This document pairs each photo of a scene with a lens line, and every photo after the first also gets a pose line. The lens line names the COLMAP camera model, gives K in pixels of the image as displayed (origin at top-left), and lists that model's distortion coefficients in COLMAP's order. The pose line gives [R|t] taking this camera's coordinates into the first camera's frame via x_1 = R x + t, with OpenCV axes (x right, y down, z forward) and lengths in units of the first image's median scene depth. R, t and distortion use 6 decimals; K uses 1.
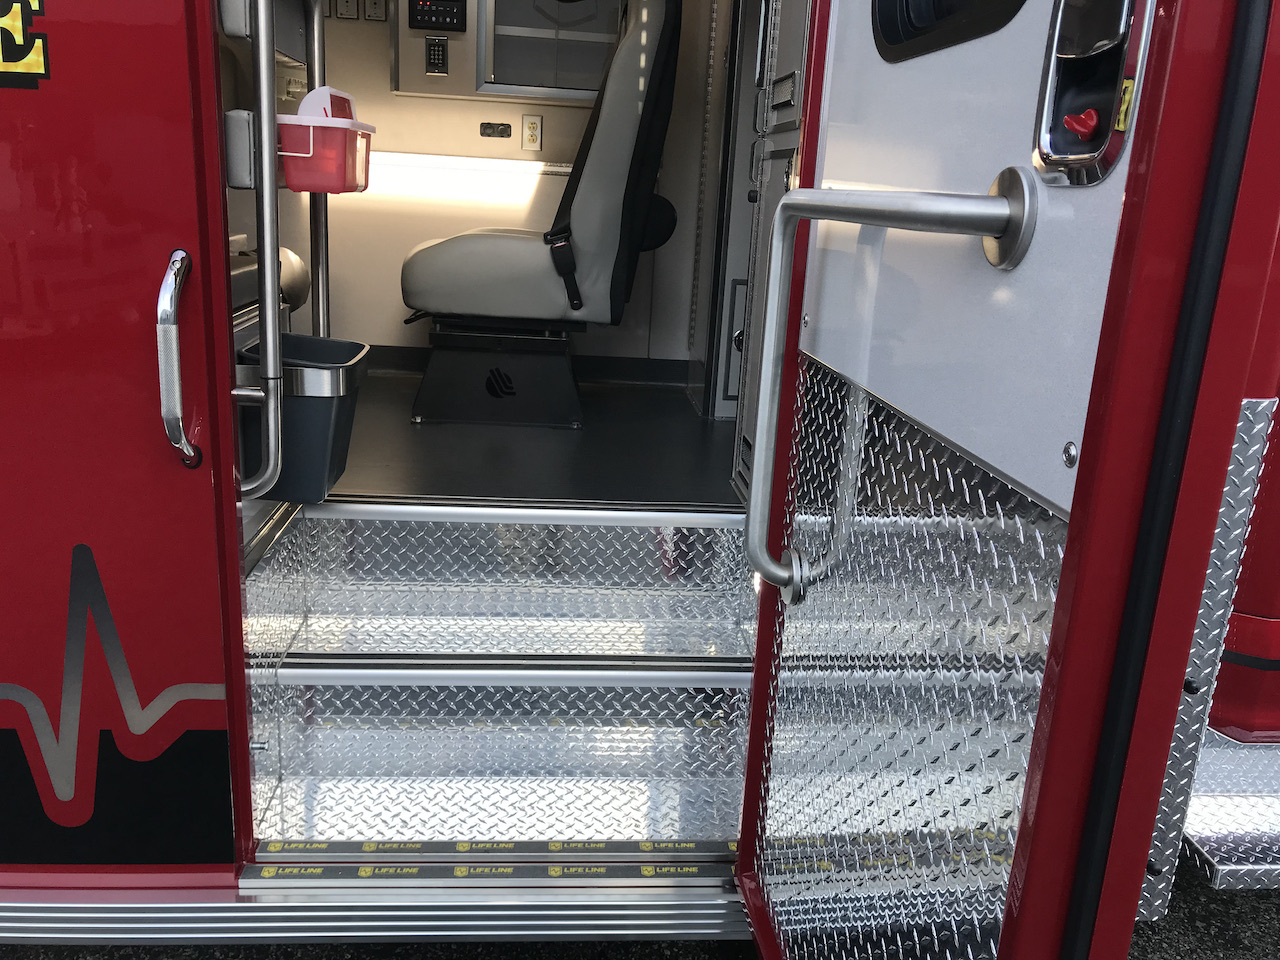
lens RADIAL K [[1054.4, 0, 636.6], [0, 1054.4, 480.6], [0, 0, 1]] dist [0.153070, -0.464311]
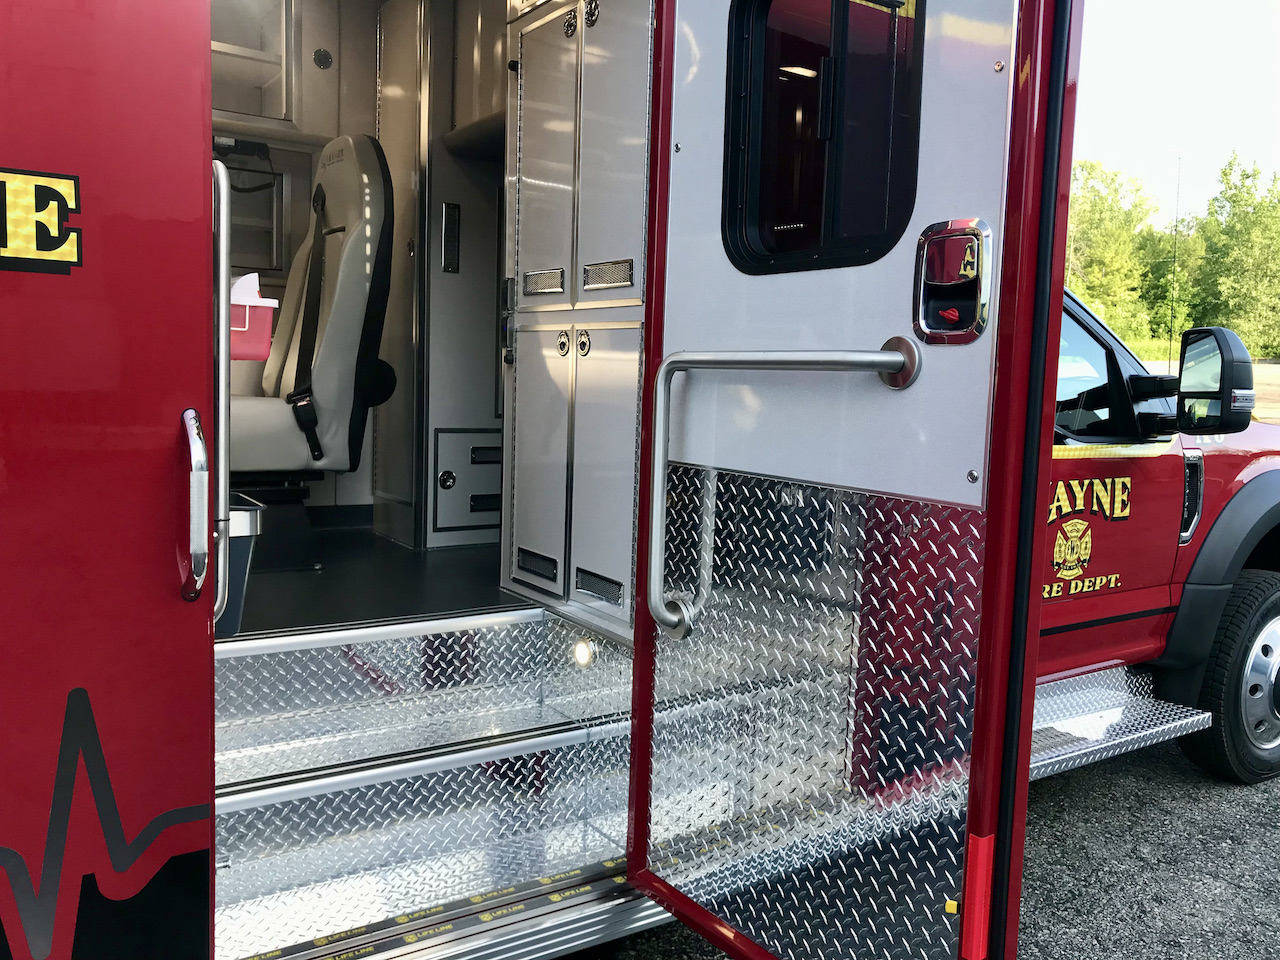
lens RADIAL K [[1054.4, 0, 636.6], [0, 1054.4, 480.6], [0, 0, 1]] dist [0.153070, -0.464311]
pose [[0.872724, -0.073816, 0.482601, -0.307640], [0.143262, 0.983707, -0.108609, 0.027441], [-0.466721, 0.163924, 0.869080, -0.115215]]
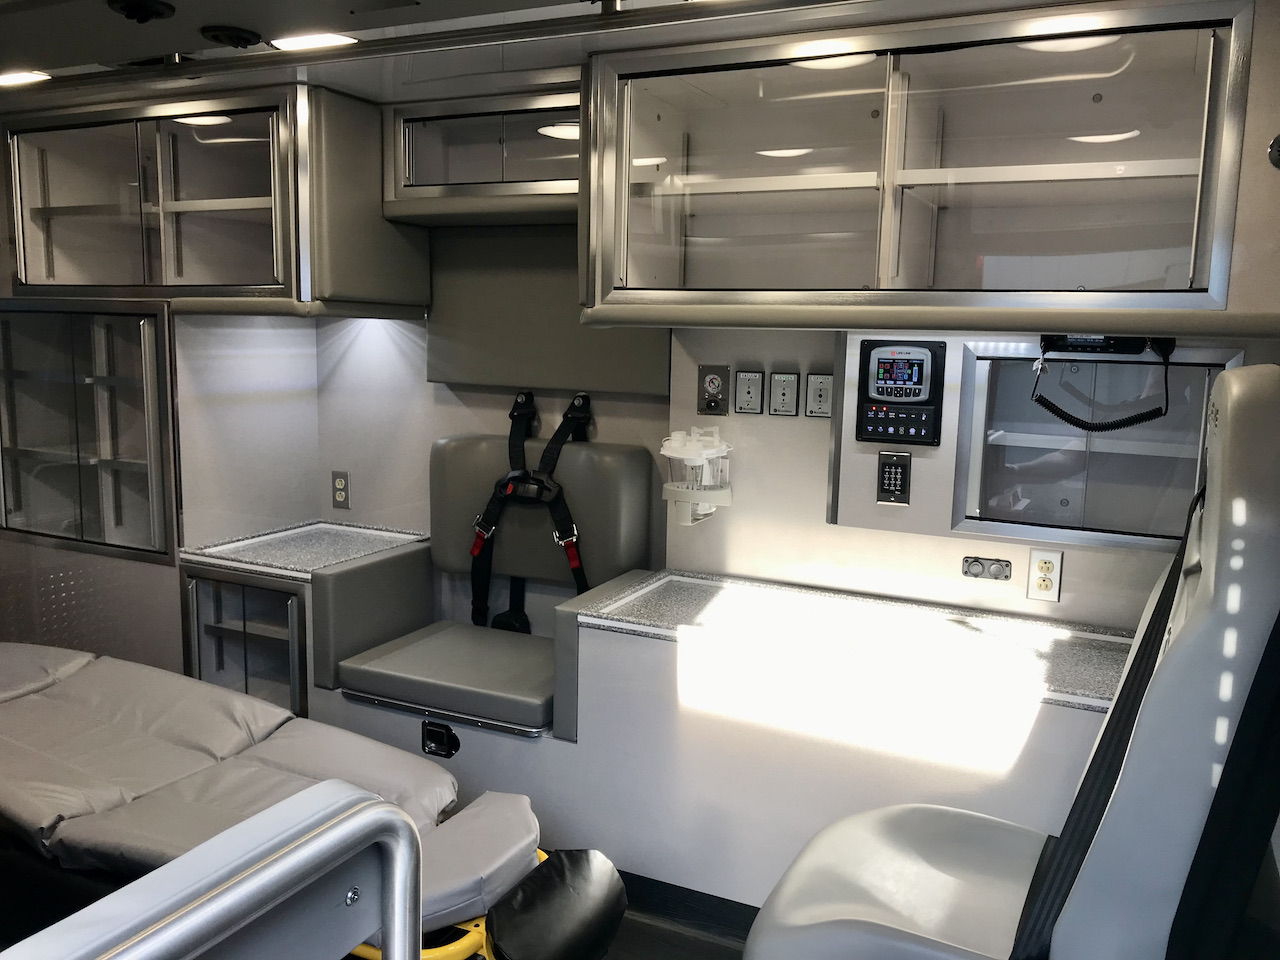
lens RADIAL K [[1045.3, 0, 640.0], [0, 1045.3, 480.0], [0, 0, 1]] dist [0.043328, -0.072970]
pose [[0.862488, 0.042639, -0.504278, 0.016024], [-0.112288, 0.987731, -0.108533, -0.408007], [0.493463, 0.150233, 0.856694, 0.455659]]
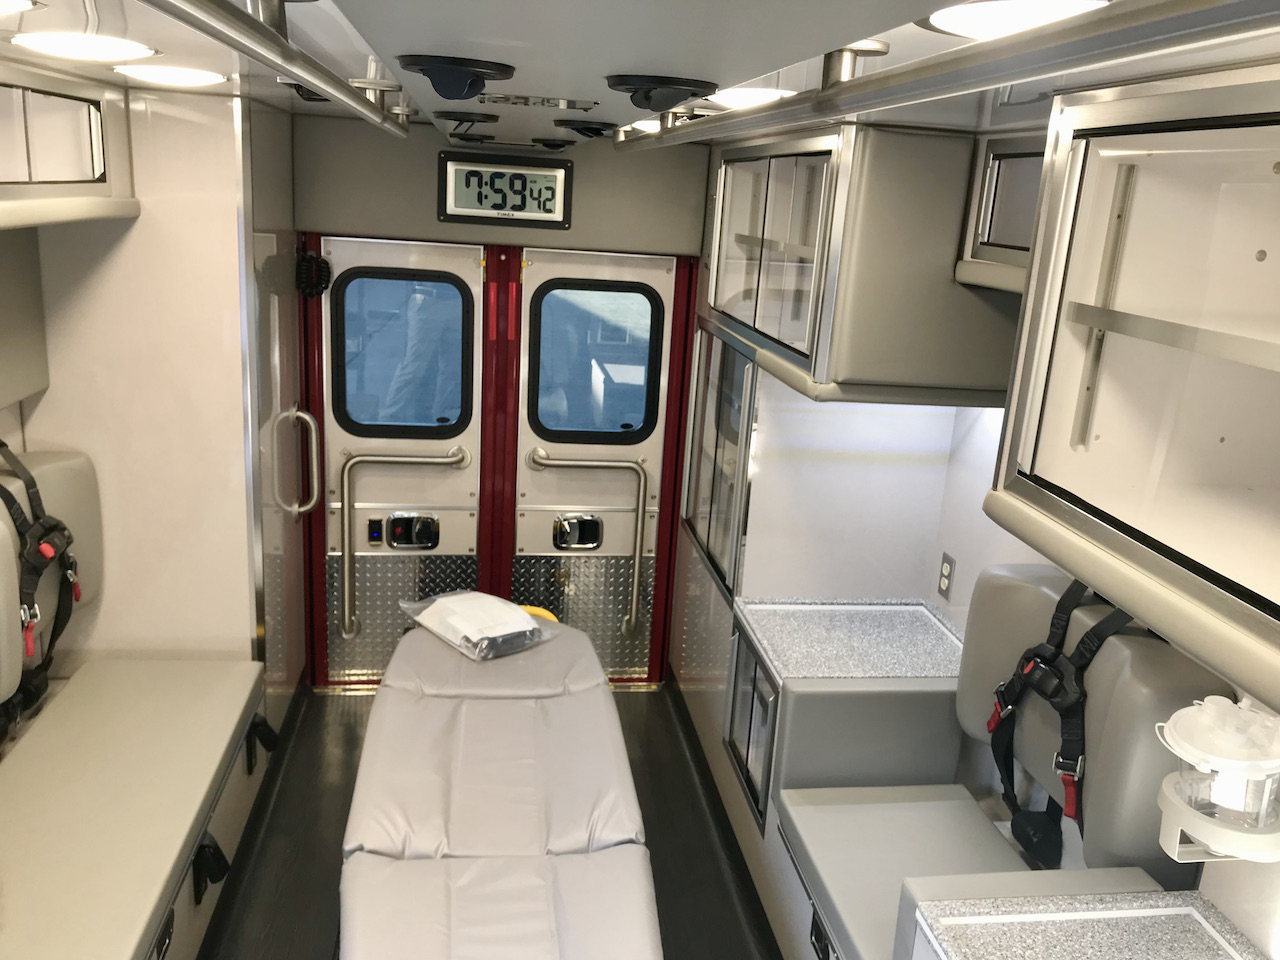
lens RADIAL K [[1051.3, 0, 643.7], [0, 1051.3, 477.9], [0, 0, 1]] dist [0.116032, -0.196313]
pose [[0.074908, 0.214499, -0.973847, 0.077594], [-0.321752, 0.929557, 0.179995, -0.701839], [0.943856, 0.299855, 0.138647, 0.926387]]
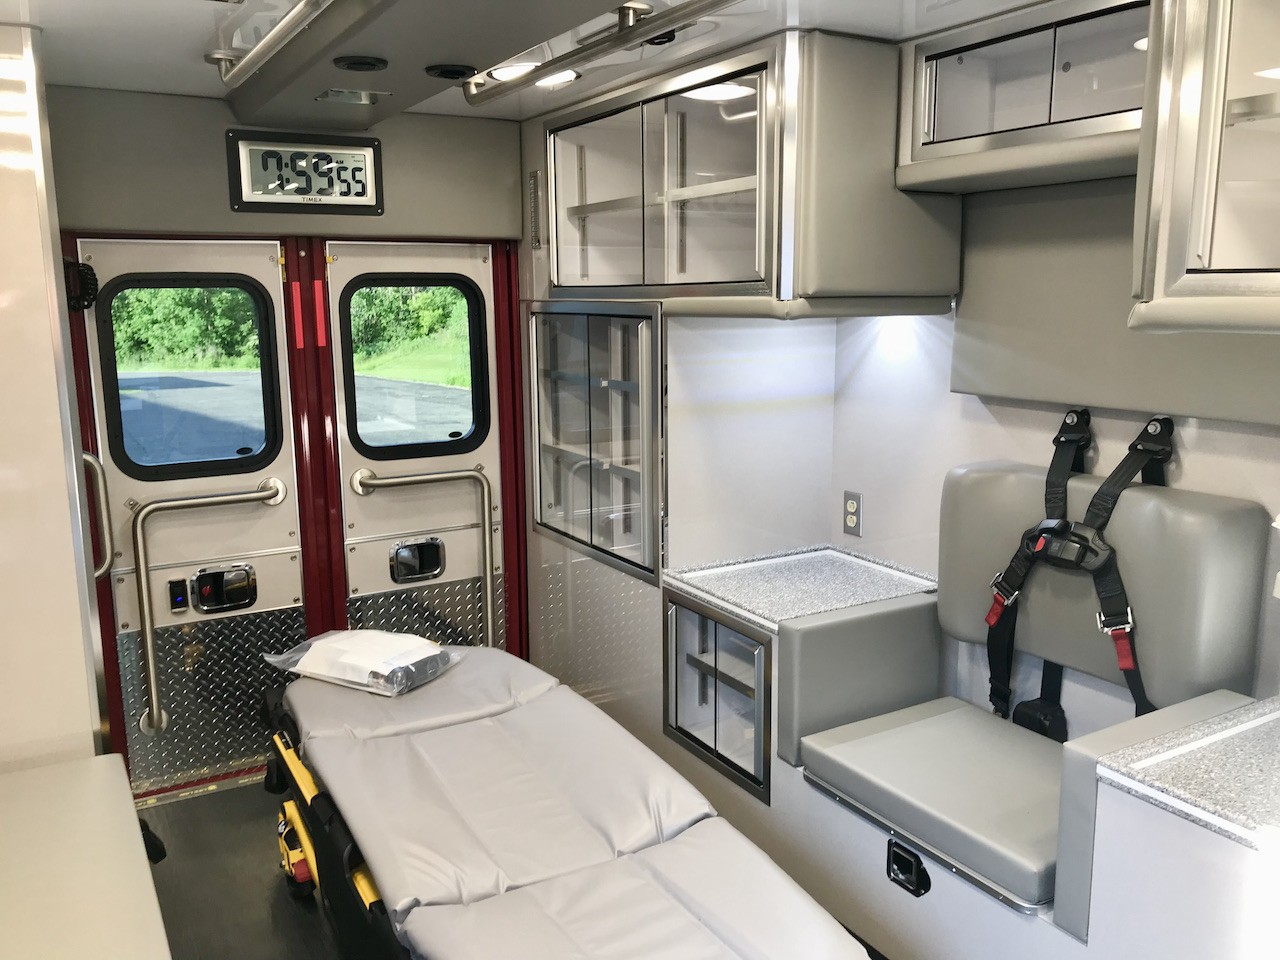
lens RADIAL K [[1048.2, 0, 642.2], [0, 1048.2, 476.2], [0, 0, 1]] dist [0.062145, -0.085987]
pose [[0.435691, 0.102732, -0.894214, -0.071074], [-0.206530, 0.978369, 0.011772, -0.505261], [0.876081, 0.179554, 0.447484, 0.701277]]
